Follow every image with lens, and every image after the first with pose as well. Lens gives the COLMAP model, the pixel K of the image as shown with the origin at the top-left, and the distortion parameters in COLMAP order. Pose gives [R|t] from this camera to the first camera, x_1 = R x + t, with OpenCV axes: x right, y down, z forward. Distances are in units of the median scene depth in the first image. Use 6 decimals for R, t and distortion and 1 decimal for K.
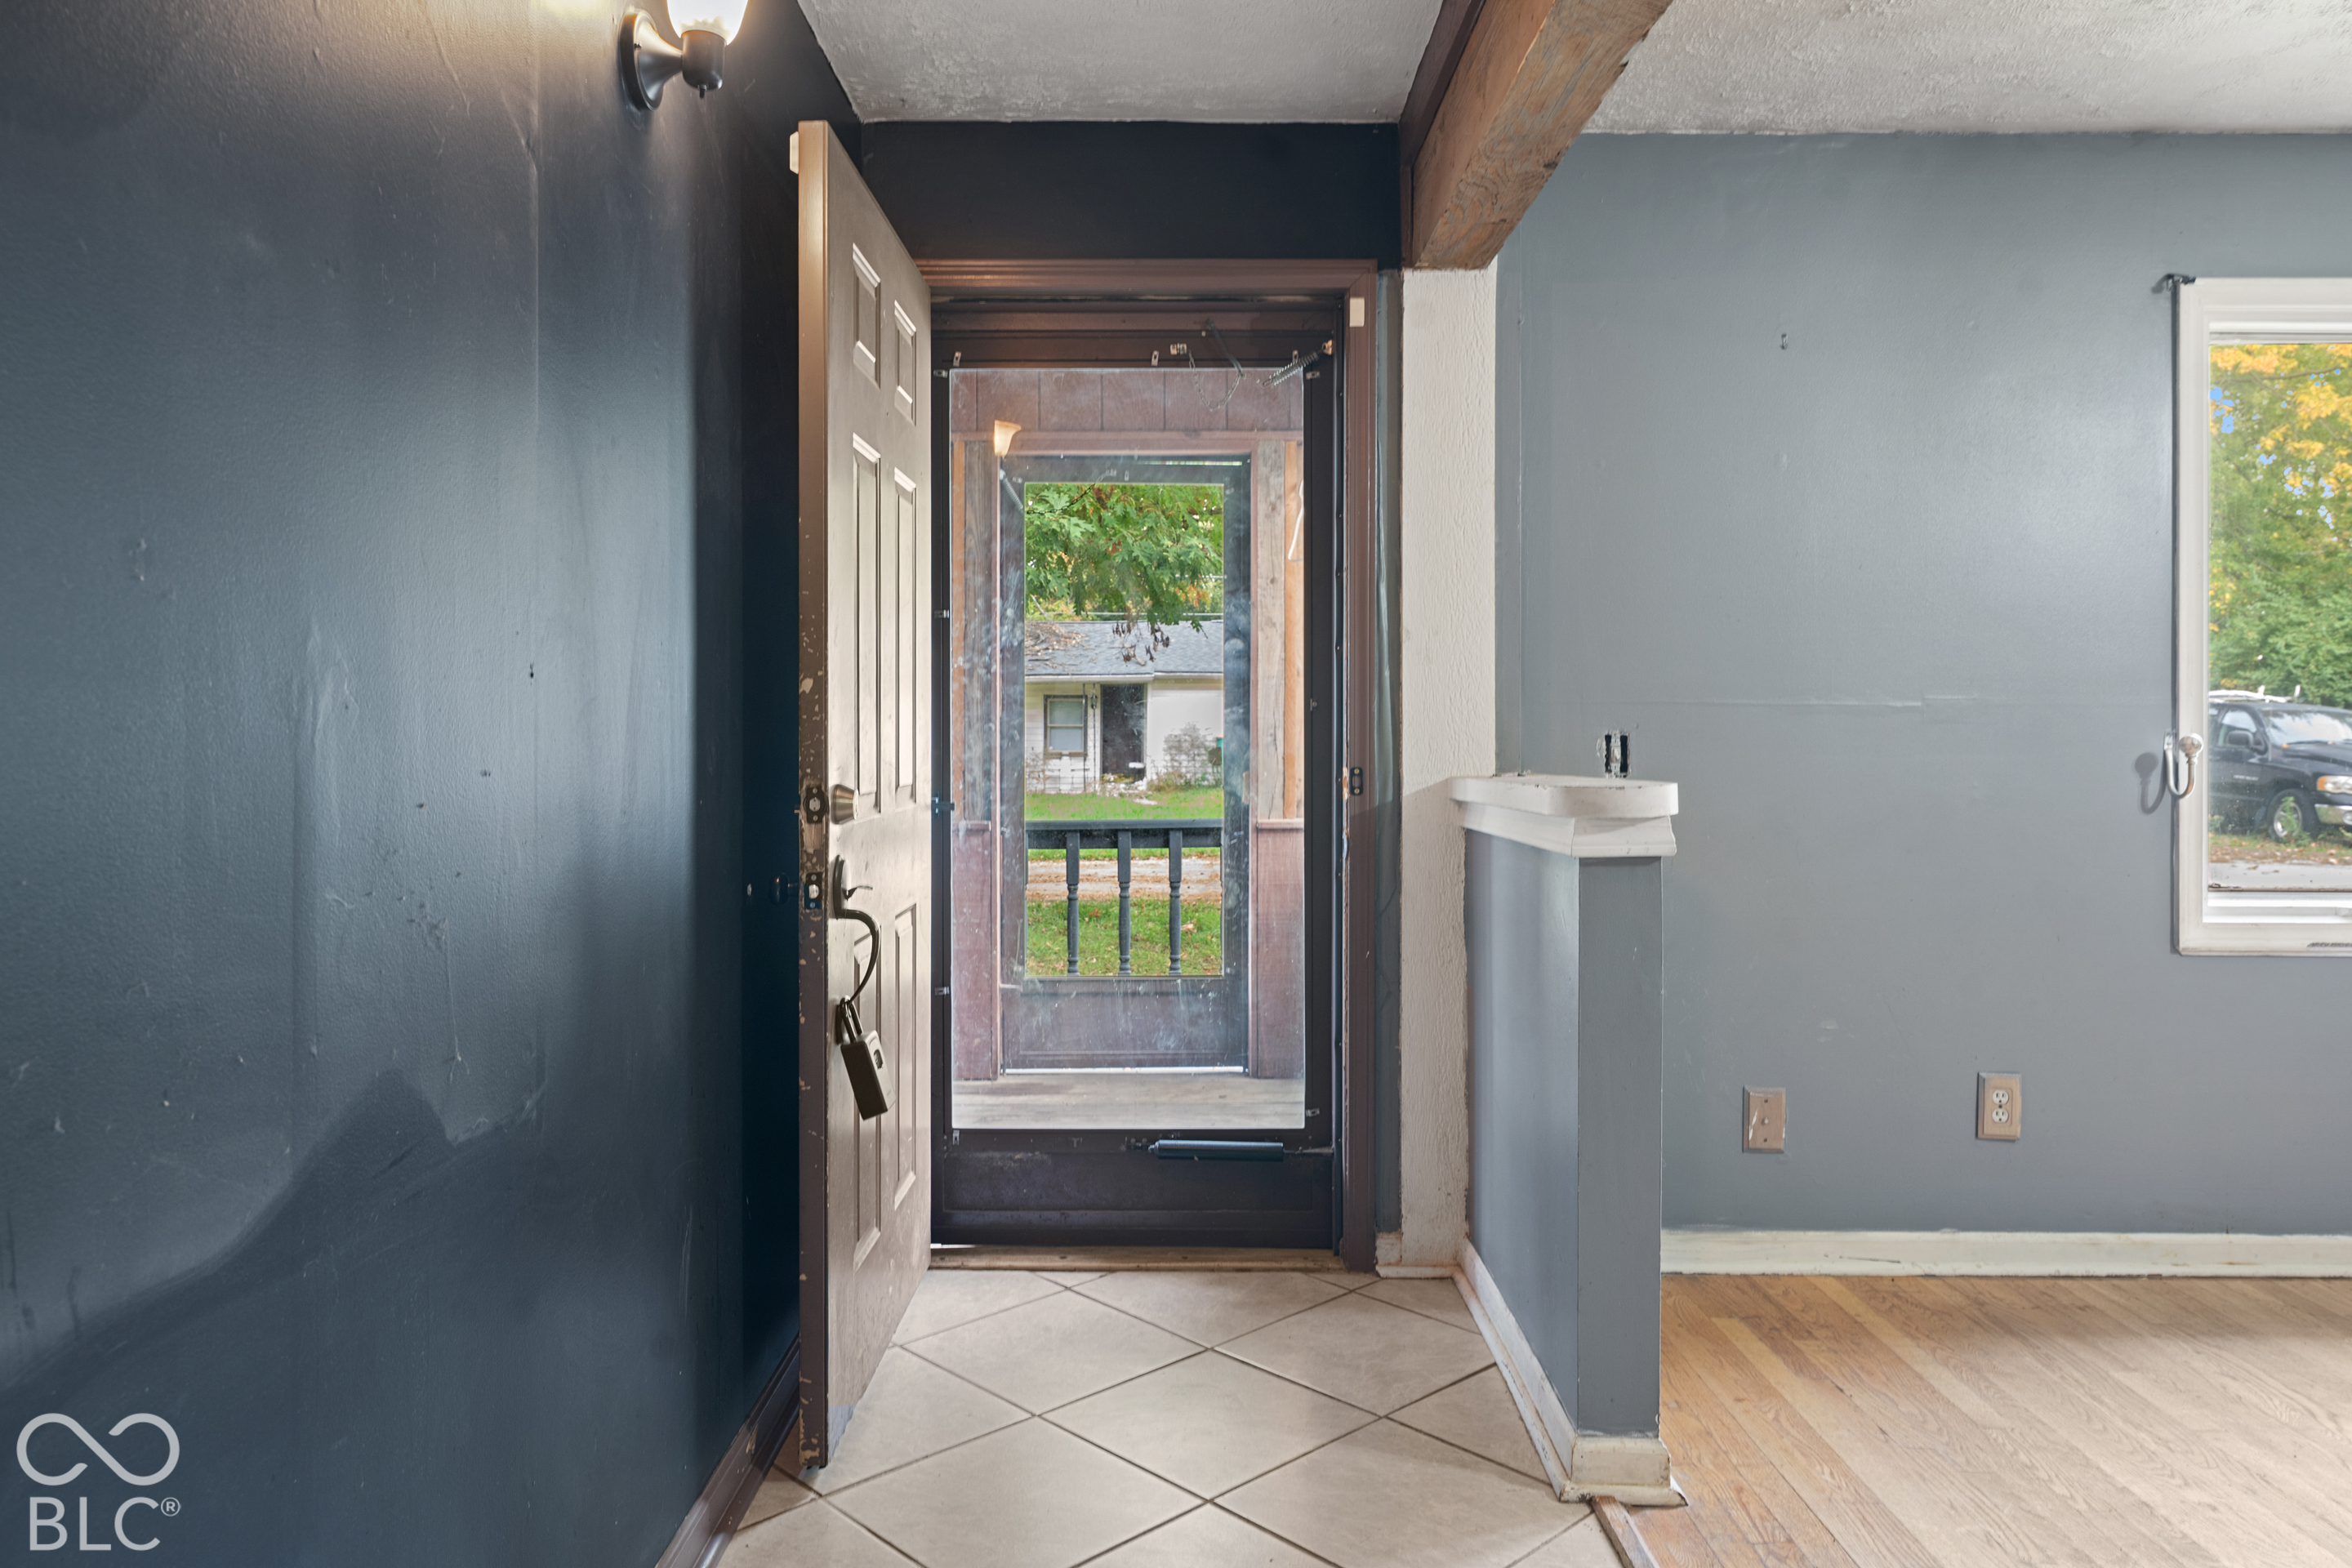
lens RADIAL K [[1593.4, 0, 1176.4], [0, 1593.4, 733.6], [0, 0, 1]] dist [0.003295, -0.001690]
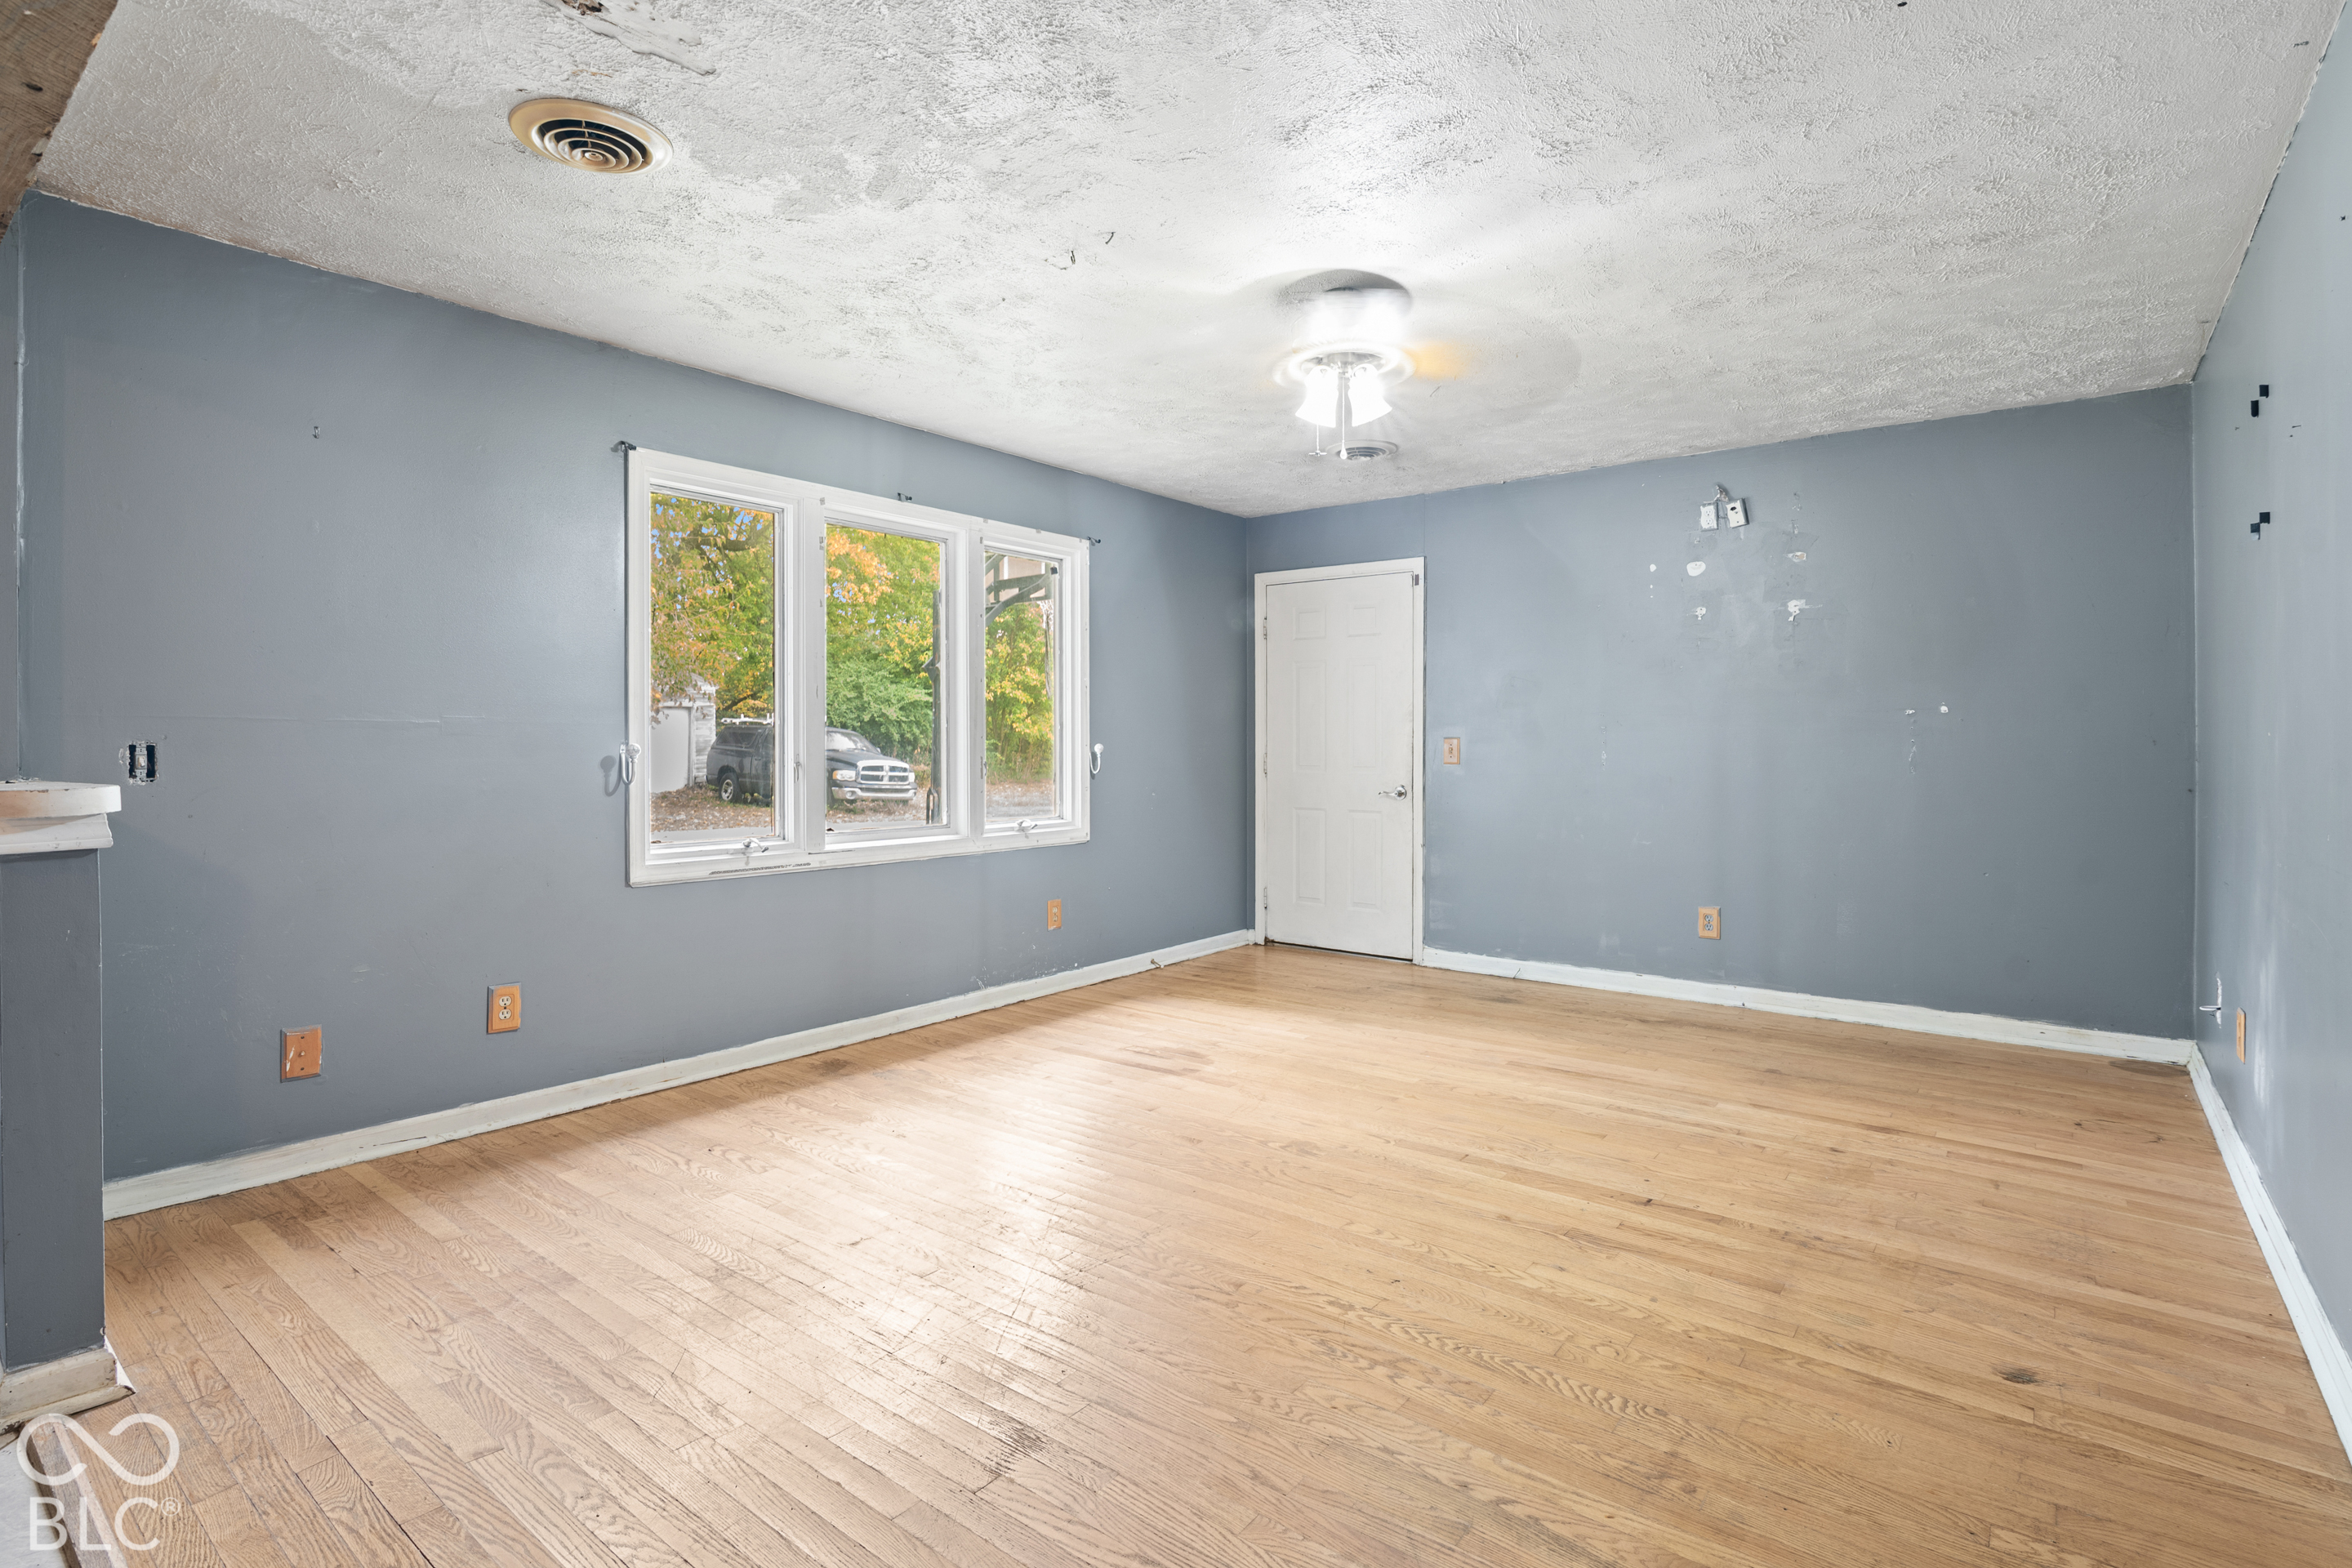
lens RADIAL K [[1134.2, 0, 1177.2], [0, 1134.2, 748.7], [0, 0, 1]] dist [-0.010011, -0.000352]
pose [[0.622660, -0.005356, 0.782474, 0.111061], [0.003262, 0.999986, 0.004249, 0.002577], [-0.782486, -0.000093, 0.622669, -0.089577]]
